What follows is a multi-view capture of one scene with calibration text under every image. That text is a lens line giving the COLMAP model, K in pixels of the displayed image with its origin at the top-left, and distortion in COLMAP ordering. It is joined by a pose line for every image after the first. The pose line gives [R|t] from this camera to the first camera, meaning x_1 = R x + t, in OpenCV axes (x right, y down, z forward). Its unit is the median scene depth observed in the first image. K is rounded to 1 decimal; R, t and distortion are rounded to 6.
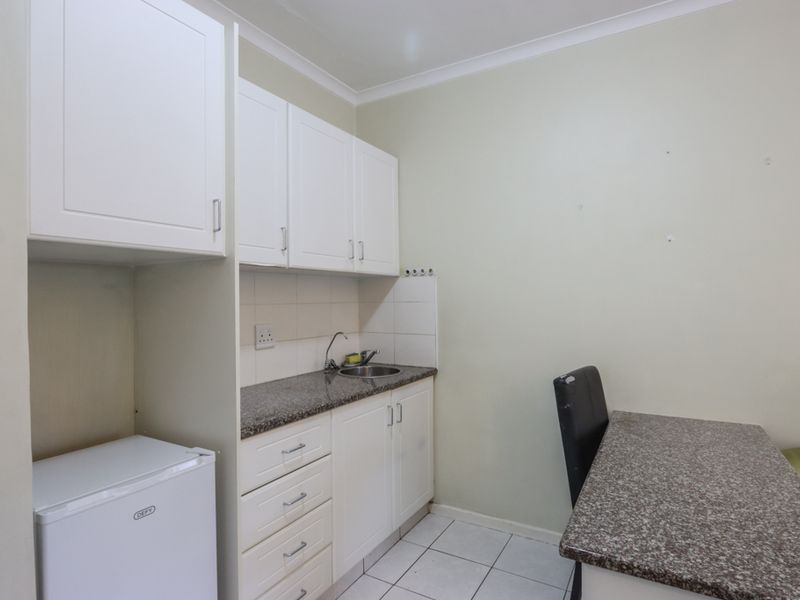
lens RADIAL K [[449.2, 0, 400.0], [0, 449.2, 300.0], [0, 0, 1]] dist [-0.004455, -0.000137]
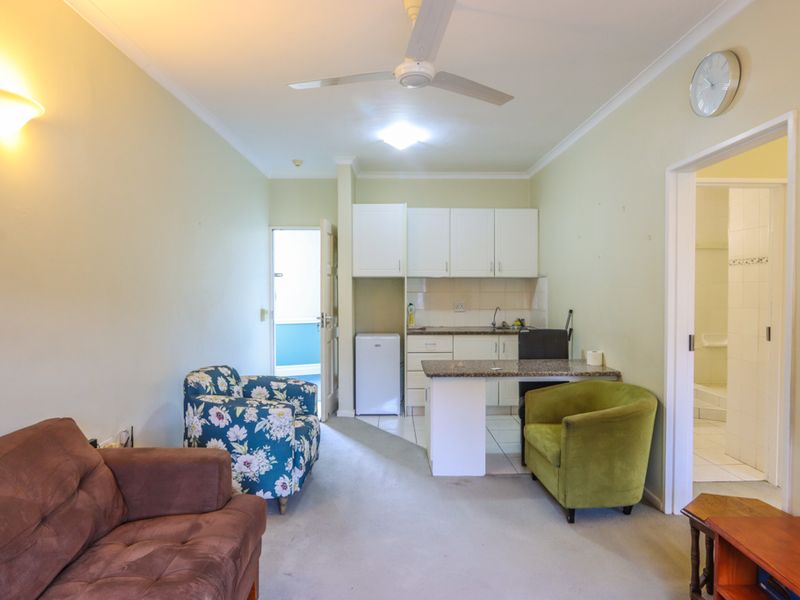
lens RADIAL K [[449.2, 0, 400.0], [0, 449.2, 300.0], [0, 0, 1]] dist [-0.004455, -0.000137]
pose [[0.518627, 0.024591, -0.854647, 1.745149], [-0.006737, 0.999673, 0.024676, -0.006515], [0.854974, -0.007040, 0.518623, -0.513834]]
